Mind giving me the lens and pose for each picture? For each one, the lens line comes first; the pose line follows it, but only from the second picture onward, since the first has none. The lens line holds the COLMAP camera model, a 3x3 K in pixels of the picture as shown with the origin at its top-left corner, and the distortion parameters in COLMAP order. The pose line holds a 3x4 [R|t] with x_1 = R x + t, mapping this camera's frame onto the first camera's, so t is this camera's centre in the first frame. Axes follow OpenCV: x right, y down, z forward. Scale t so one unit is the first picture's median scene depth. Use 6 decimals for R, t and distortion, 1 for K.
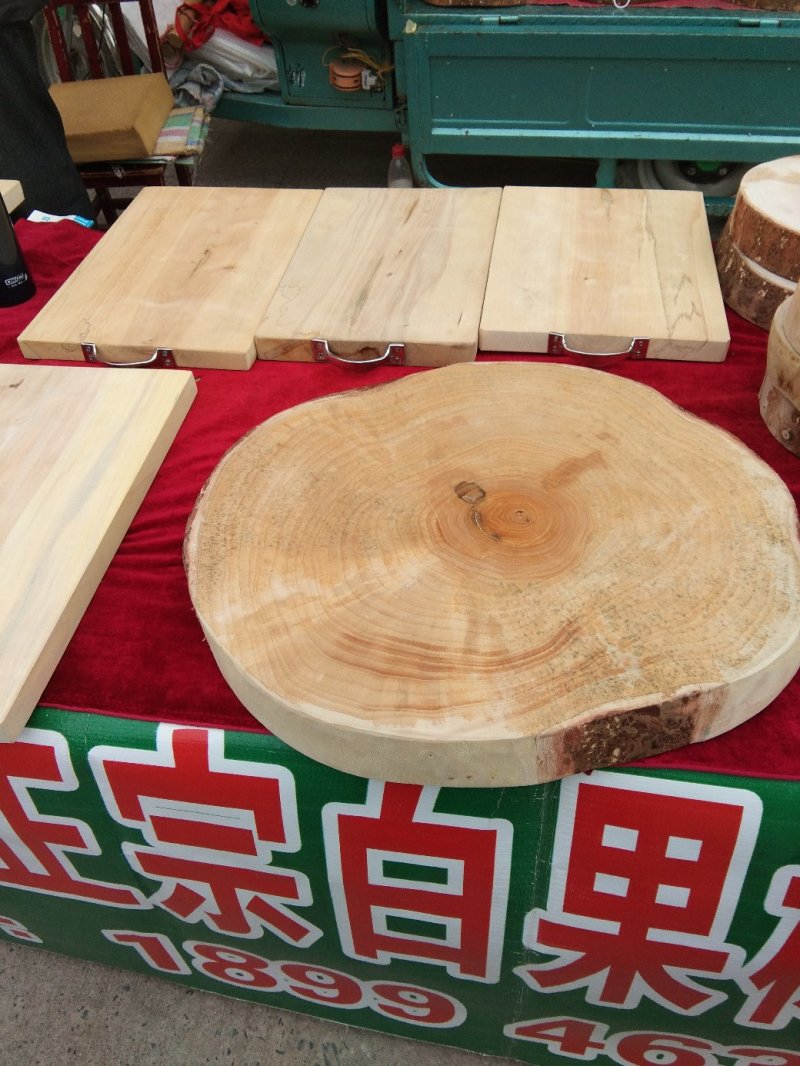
lens RADIAL K [[849.6, 0, 400.0], [0, 849.6, 533.0], [0, 0, 1]] dist [0.109864, -0.152147]
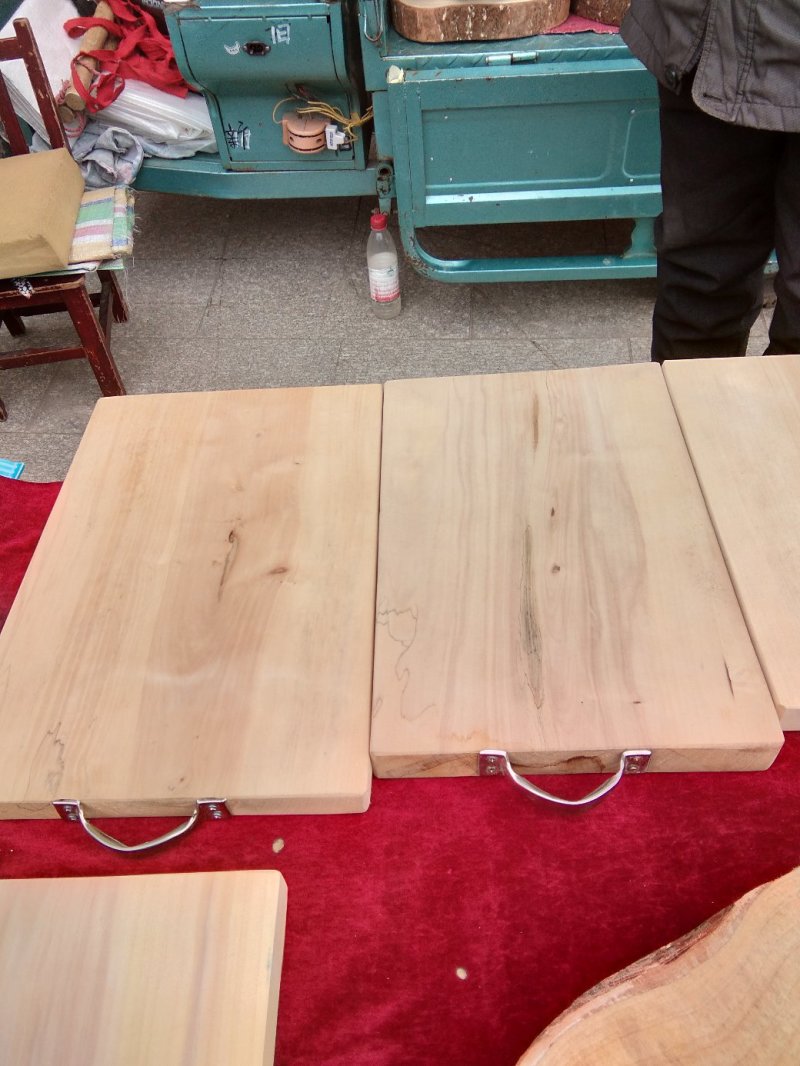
lens RADIAL K [[849.6, 0, 400.0], [0, 849.6, 533.0], [0, 0, 1]] dist [0.109864, -0.152147]
pose [[0.989922, -0.113468, 0.084729, -0.086049], [0.111920, 0.993455, 0.022820, -0.180139], [-0.086764, -0.013107, 0.996143, 0.210696]]
